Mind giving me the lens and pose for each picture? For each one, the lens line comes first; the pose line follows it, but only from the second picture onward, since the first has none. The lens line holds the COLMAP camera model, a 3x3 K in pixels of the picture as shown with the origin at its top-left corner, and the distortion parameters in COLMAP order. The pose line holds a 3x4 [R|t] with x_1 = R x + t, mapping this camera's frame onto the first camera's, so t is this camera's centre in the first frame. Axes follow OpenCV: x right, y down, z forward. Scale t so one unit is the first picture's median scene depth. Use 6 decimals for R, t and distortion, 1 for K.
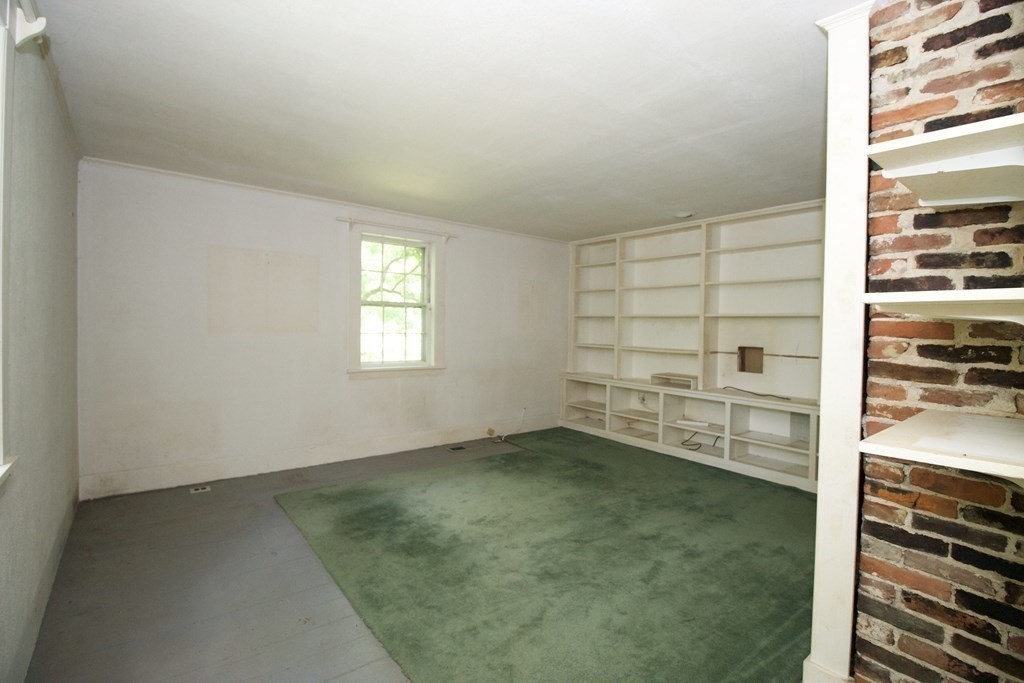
lens RADIAL K [[471.9, 0, 510.7], [0, 471.9, 339.1], [0, 0, 1]] dist [-0.004360, -0.010615]
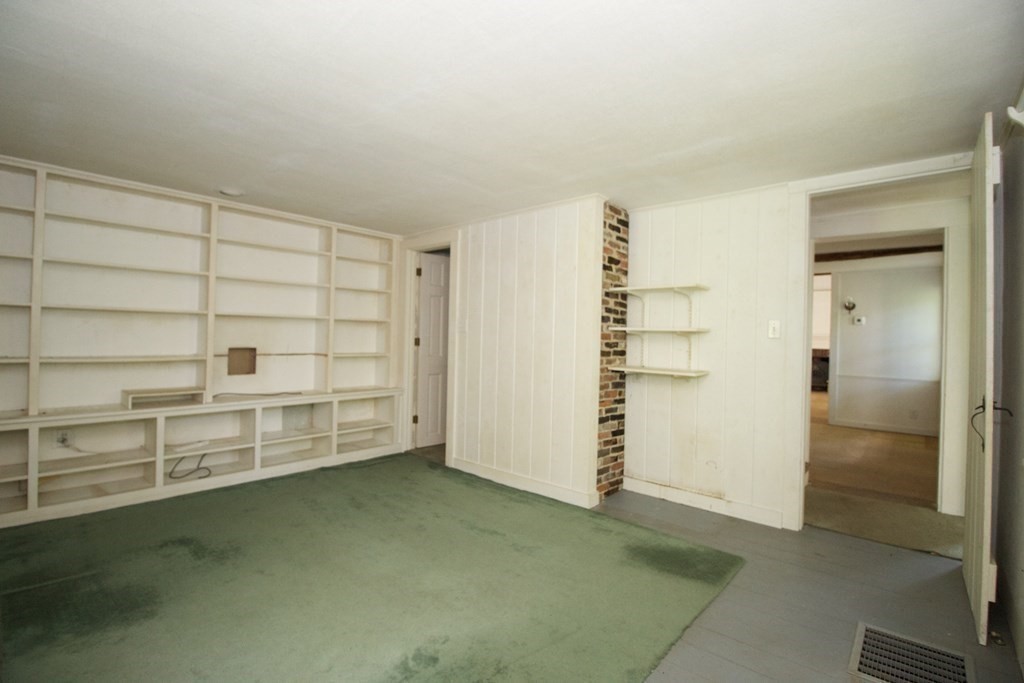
lens RADIAL K [[471.9, 0, 511.5], [0, 471.9, 338.9], [0, 0, 1]] dist [-0.004360, -0.010615]
pose [[-0.163120, -0.029289, 0.986171, -0.541434], [0.003440, 0.999536, 0.030254, -0.029596], [-0.986600, 0.008327, -0.162944, 0.658758]]
